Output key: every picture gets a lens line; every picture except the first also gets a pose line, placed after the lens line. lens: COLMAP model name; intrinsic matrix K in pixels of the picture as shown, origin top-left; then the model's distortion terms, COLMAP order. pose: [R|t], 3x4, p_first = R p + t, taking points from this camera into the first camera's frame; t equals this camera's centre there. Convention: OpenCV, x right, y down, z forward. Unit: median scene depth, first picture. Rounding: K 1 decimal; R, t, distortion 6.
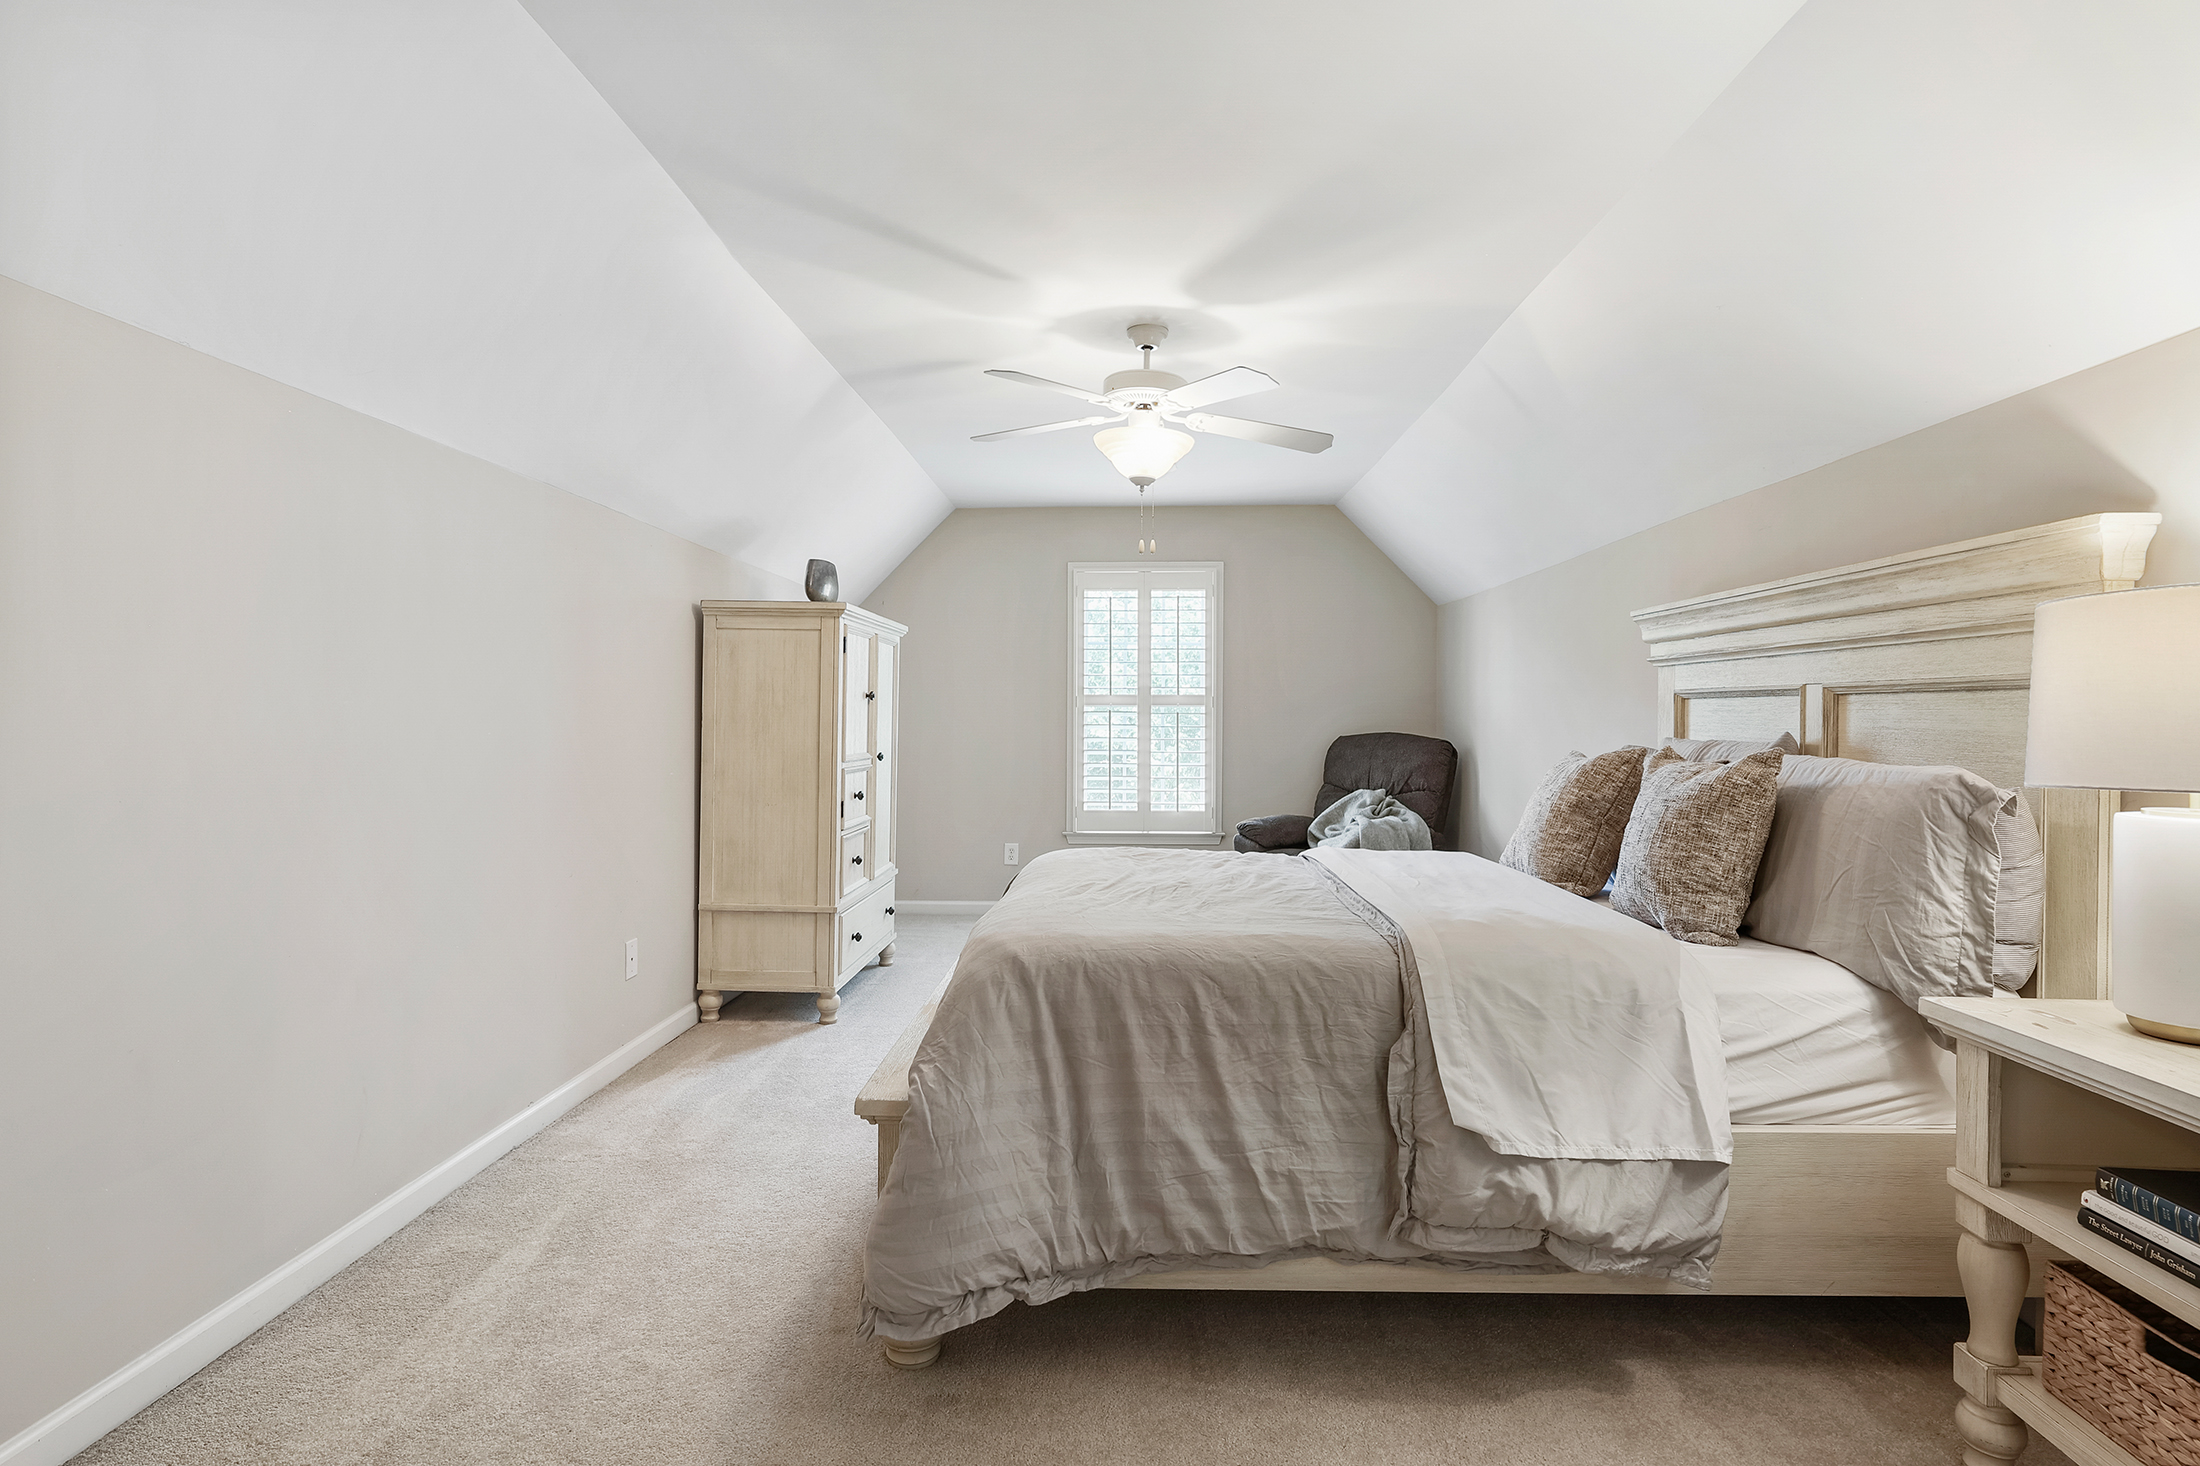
lens RADIAL K [[1046.4, 0, 1087.5], [0, 1046.4, 724.6], [0, 0, 1]] dist [-0.000747, -0.001276]
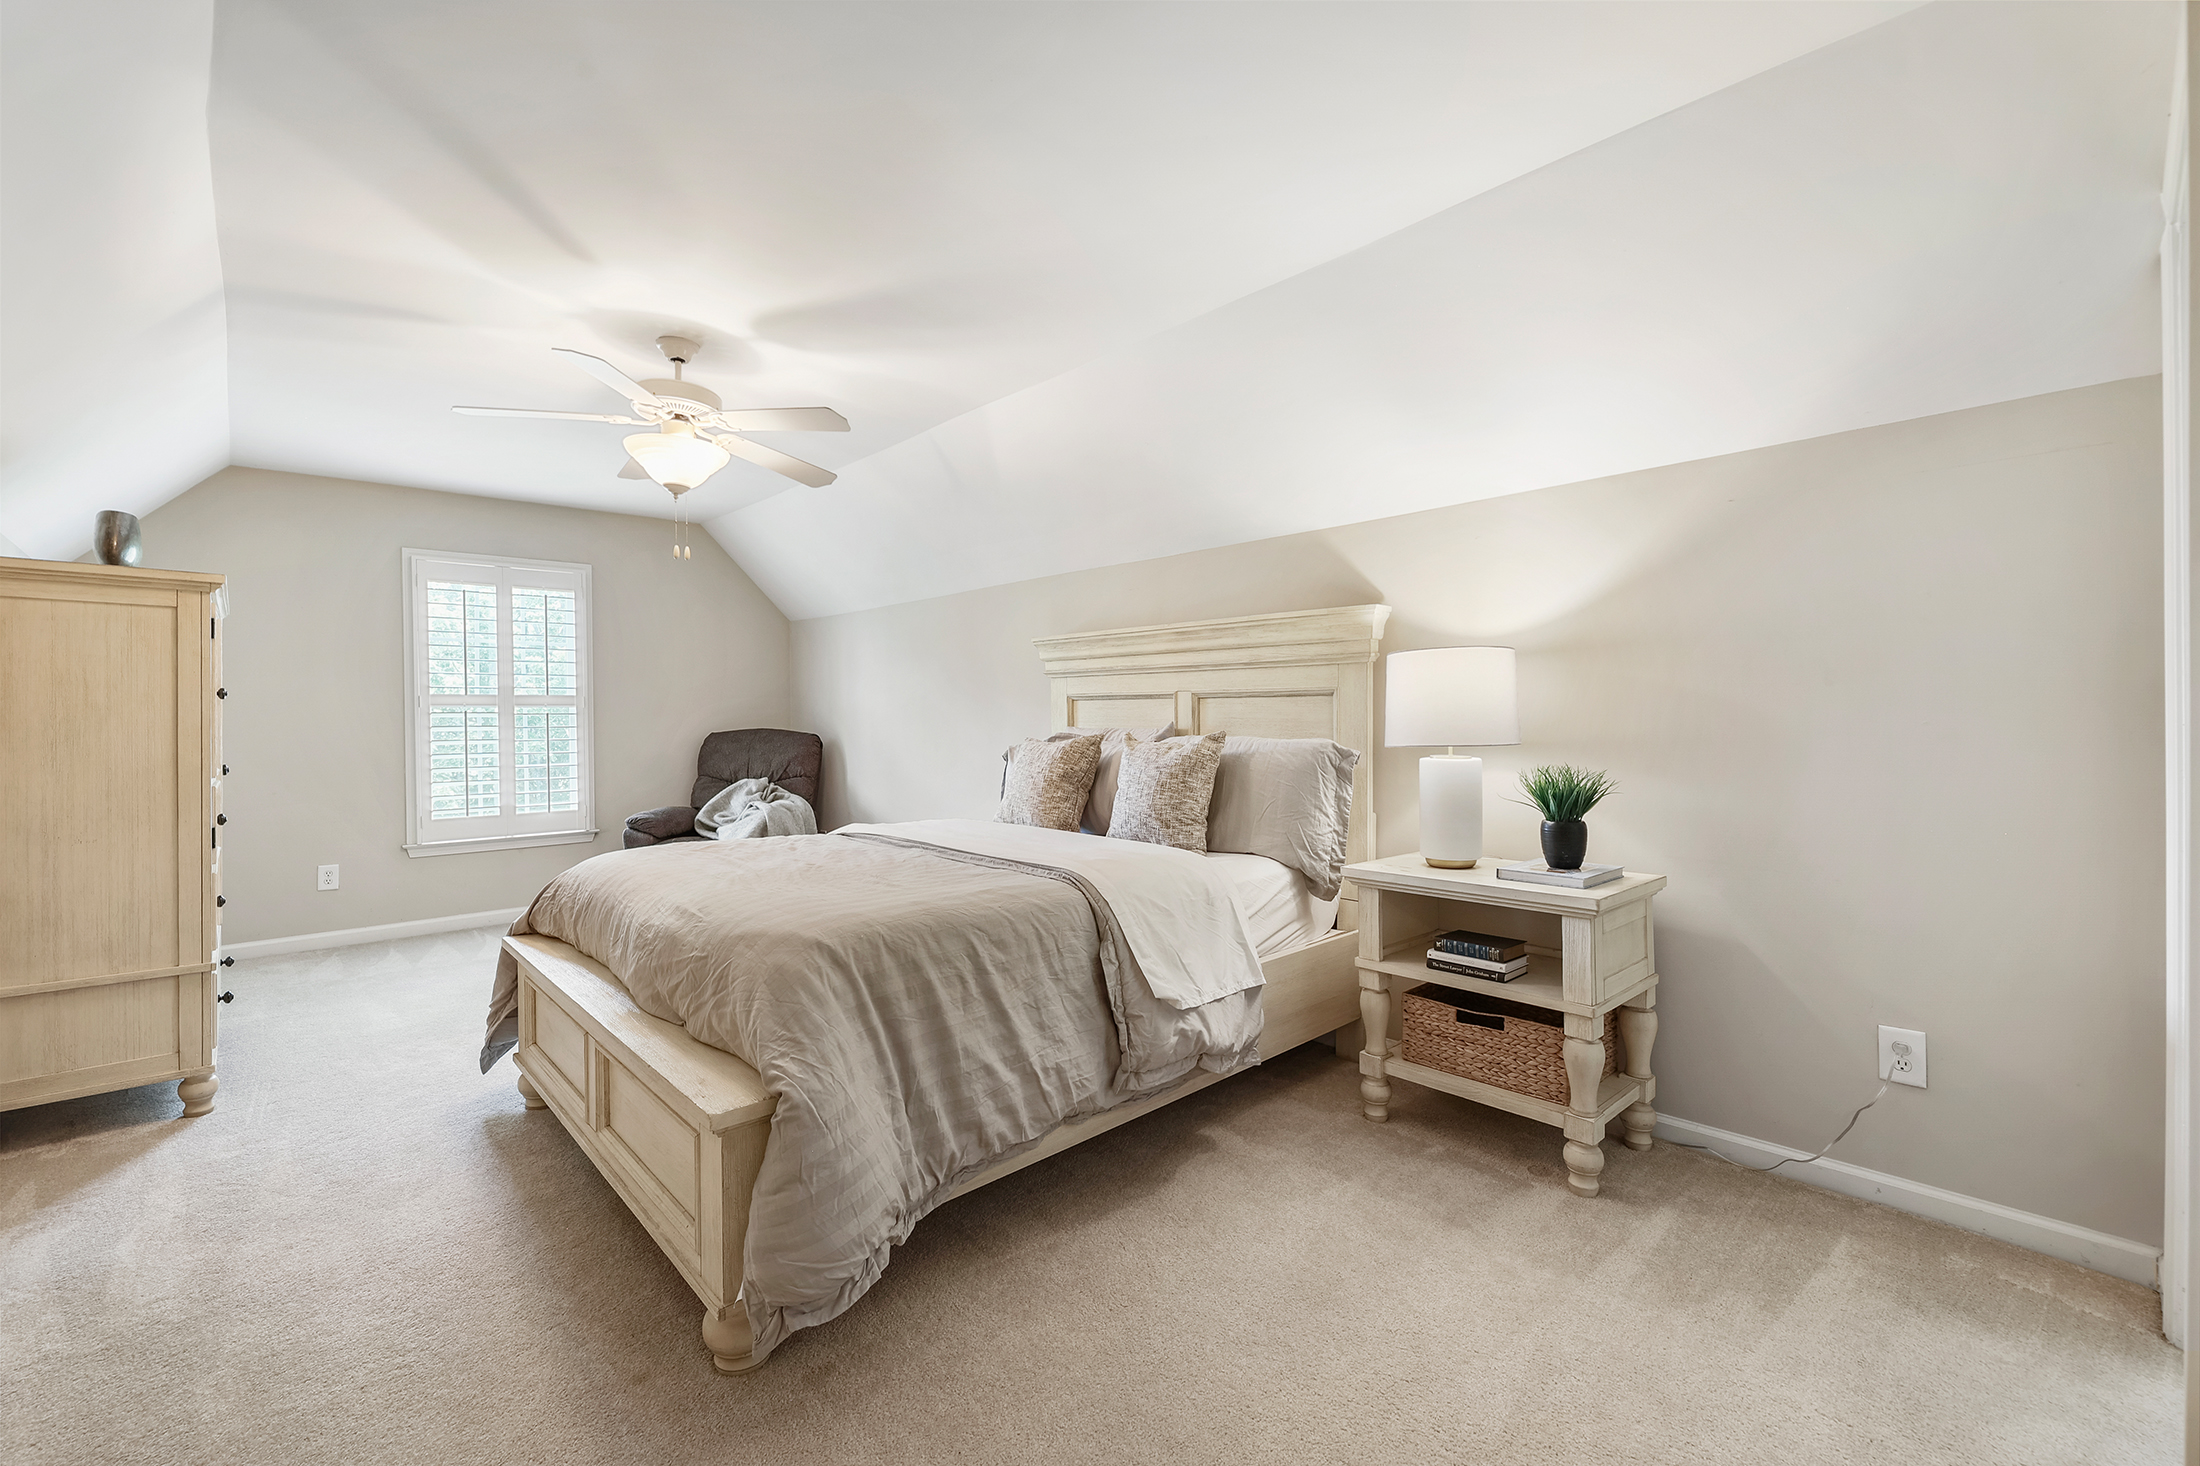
lens RADIAL K [[927.9, 0, 995.9], [0, 927.9, 728.0], [0, 0, 1]] dist [-0.006415, 0.000865]
pose [[0.731497, -0.017634, 0.681616, -0.601659], [0.013756, 0.999844, 0.011104, -0.002952], [-0.681706, 0.001253, 0.731625, 0.199288]]
